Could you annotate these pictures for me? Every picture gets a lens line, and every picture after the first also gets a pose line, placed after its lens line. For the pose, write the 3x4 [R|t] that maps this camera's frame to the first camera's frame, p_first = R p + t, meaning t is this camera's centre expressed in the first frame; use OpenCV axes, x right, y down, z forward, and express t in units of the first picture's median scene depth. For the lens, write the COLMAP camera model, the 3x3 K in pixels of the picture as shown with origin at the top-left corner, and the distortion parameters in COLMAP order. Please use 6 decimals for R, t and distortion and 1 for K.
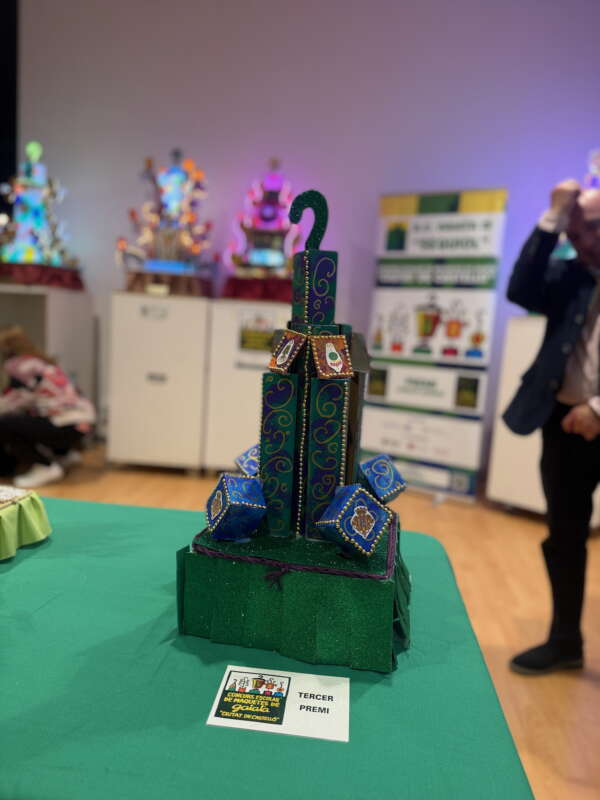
lens RADIAL K [[559.2, 0, 299.8], [0, 559.2, 390.9], [0, 0, 1]] dist [0.105266, -0.182771]
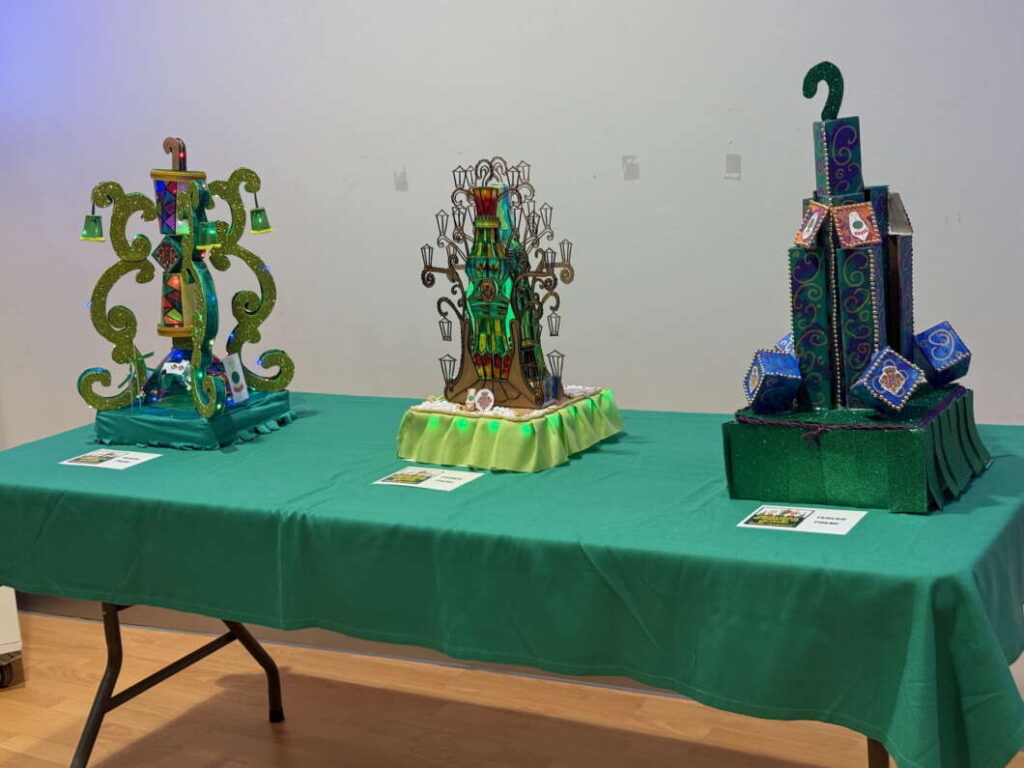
lens RADIAL K [[1596.5, 0, 512.0], [0, 1596.5, 384.0], [0, 0, 1]] dist [0.297621, 0.024553]
pose [[0.867281, -0.042091, -0.496036, 0.211090], [0.081487, 0.994983, 0.058046, 0.000369], [0.491104, -0.090763, 0.866360, -0.406484]]
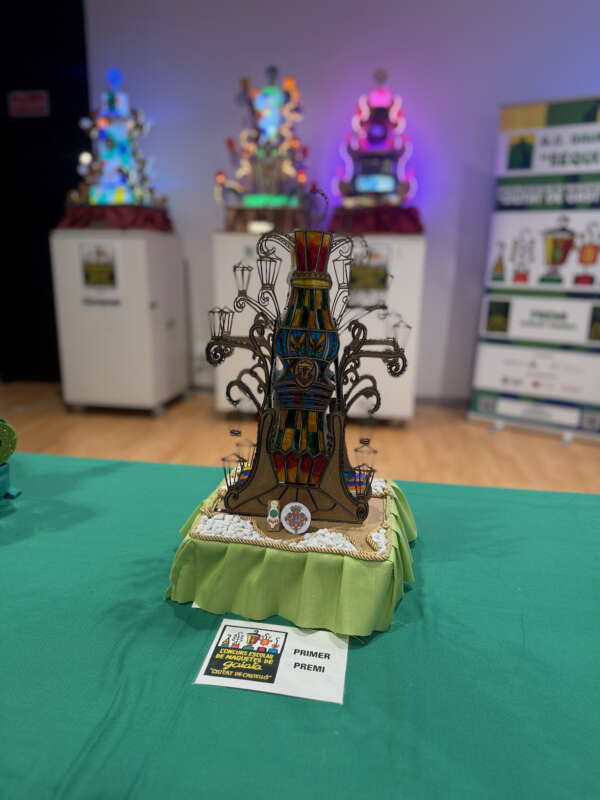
lens RADIAL K [[562.6, 0, 298.6], [0, 562.6, 392.9], [0, 0, 1]] dist [0.032212, -0.060619]
pose [[0.998199, -0.034967, -0.048736, -0.167327], [0.040611, 0.991931, 0.120098, -0.017879], [0.044144, -0.121861, 0.991565, 0.051567]]
